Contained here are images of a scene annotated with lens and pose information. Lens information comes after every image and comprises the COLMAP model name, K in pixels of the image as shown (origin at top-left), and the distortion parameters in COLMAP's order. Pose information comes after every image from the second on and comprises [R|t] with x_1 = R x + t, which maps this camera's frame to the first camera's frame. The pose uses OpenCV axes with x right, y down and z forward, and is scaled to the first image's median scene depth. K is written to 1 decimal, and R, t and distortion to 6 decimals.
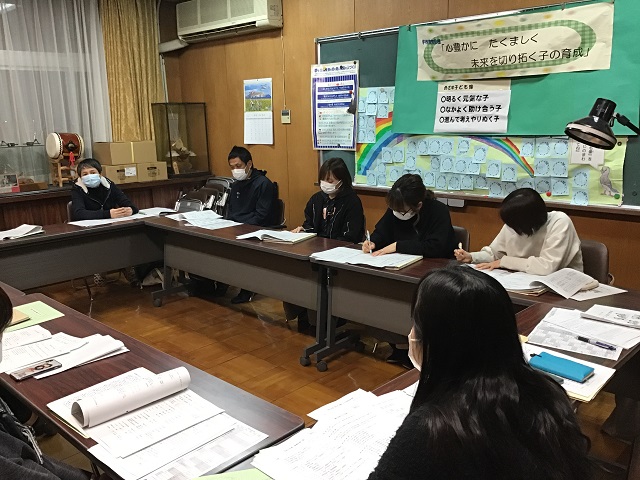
lens RADIAL K [[573.6, 0, 315.5], [0, 573.6, 243.9], [0, 0, 1]] dist [0.080135, -0.132223]
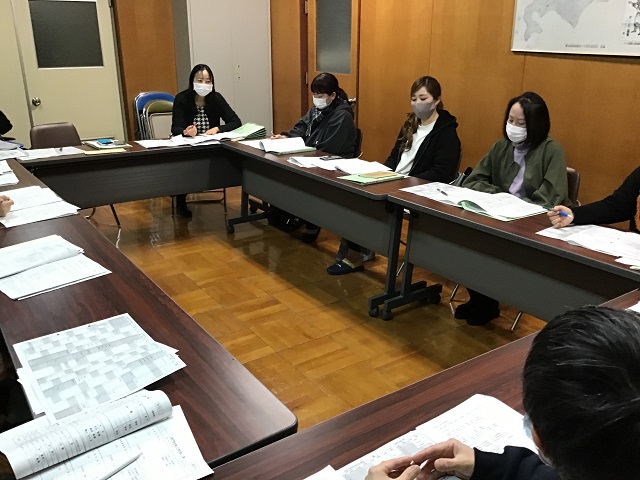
lens RADIAL K [[573.6, 0, 320.1], [0, 573.6, 240.9], [0, 0, 1]] dist [0.080135, -0.132223]
pose [[0.965112, 0.095203, -0.243916, 0.075533], [-0.061740, 0.988032, 0.141351, -0.017429], [0.254454, -0.121360, 0.959440, 0.083299]]
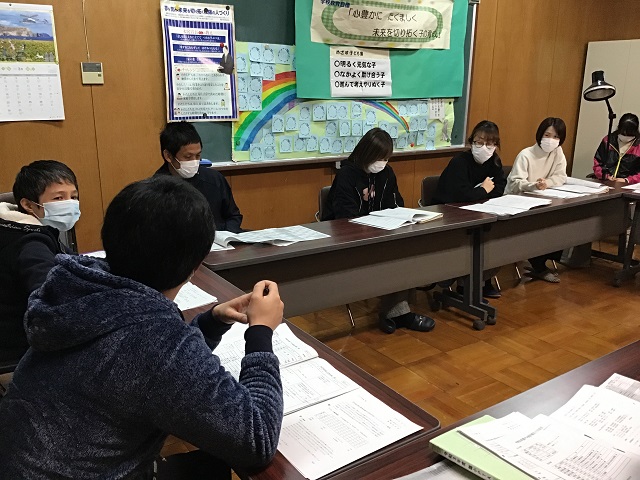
lens RADIAL K [[573.6, 0, 321.8], [0, 573.6, 243.1], [0, 0, 1]] dist [0.080135, -0.132223]
pose [[0.222017, -0.233527, 0.946664, -0.737651], [0.204932, 0.960385, 0.188850, -0.131156], [-0.953264, 0.152074, 0.261079, 0.732752]]
